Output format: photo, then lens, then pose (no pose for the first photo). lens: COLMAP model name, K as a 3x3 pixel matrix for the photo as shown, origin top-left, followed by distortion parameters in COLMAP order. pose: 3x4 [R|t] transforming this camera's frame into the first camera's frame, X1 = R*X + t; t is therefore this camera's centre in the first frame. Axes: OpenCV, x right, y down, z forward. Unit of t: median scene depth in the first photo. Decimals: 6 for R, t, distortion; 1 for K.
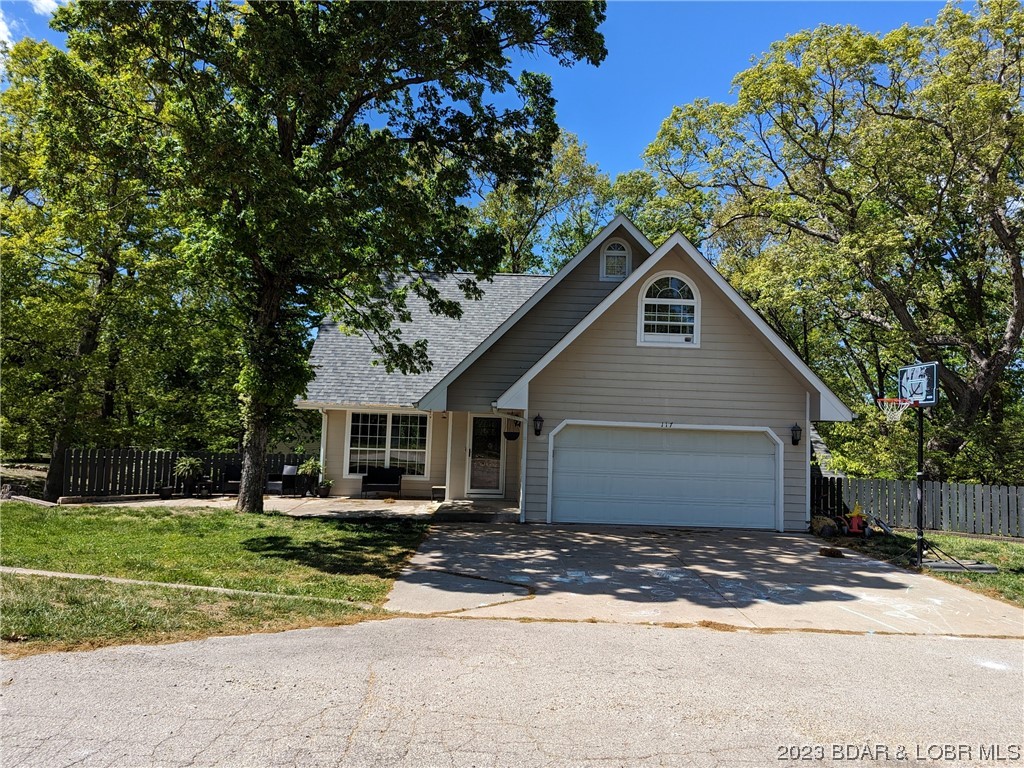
lens RADIAL K [[726.5, 0, 512.0], [0, 726.5, 384.0], [0, 0, 1]] dist [0.001915, -0.004852]
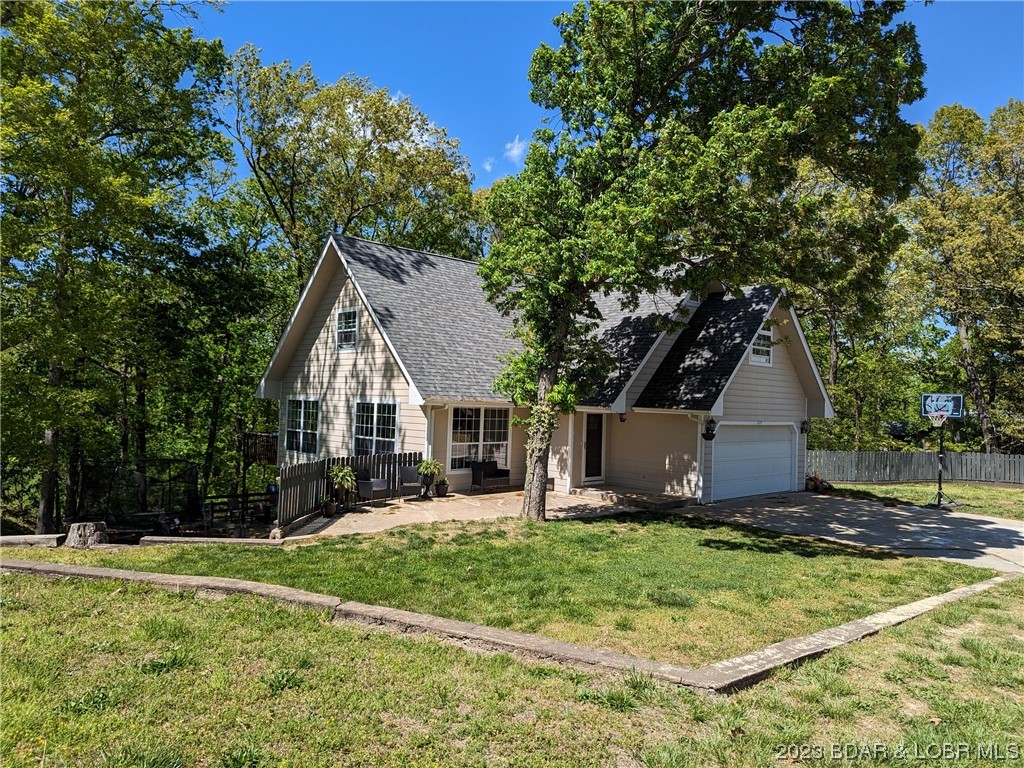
lens RADIAL K [[726.5, 0, 512.0], [0, 726.5, 384.0], [0, 0, 1]] dist [0.001915, -0.004852]
pose [[0.742863, 0.004776, 0.669426, -1.027537], [-0.062750, 0.996069, 0.062528, -0.071641], [-0.666496, -0.088456, 0.740242, 0.296195]]
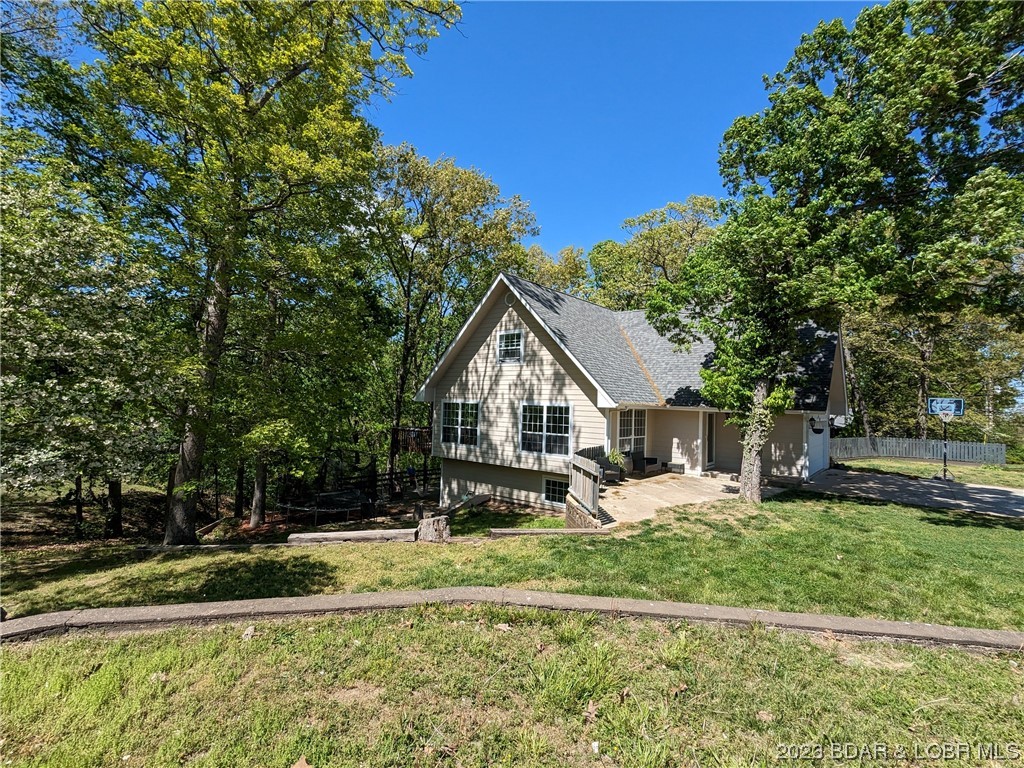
lens RADIAL K [[500.9, 0, 512.0], [0, 500.9, 384.0], [0, 0, 1]] dist [-0.030454, 0.000081]
pose [[0.674710, 0.013145, 0.737966, -1.223796], [-0.070393, 0.996430, 0.046610, -0.036887], [-0.734719, -0.083396, 0.673226, 0.720807]]
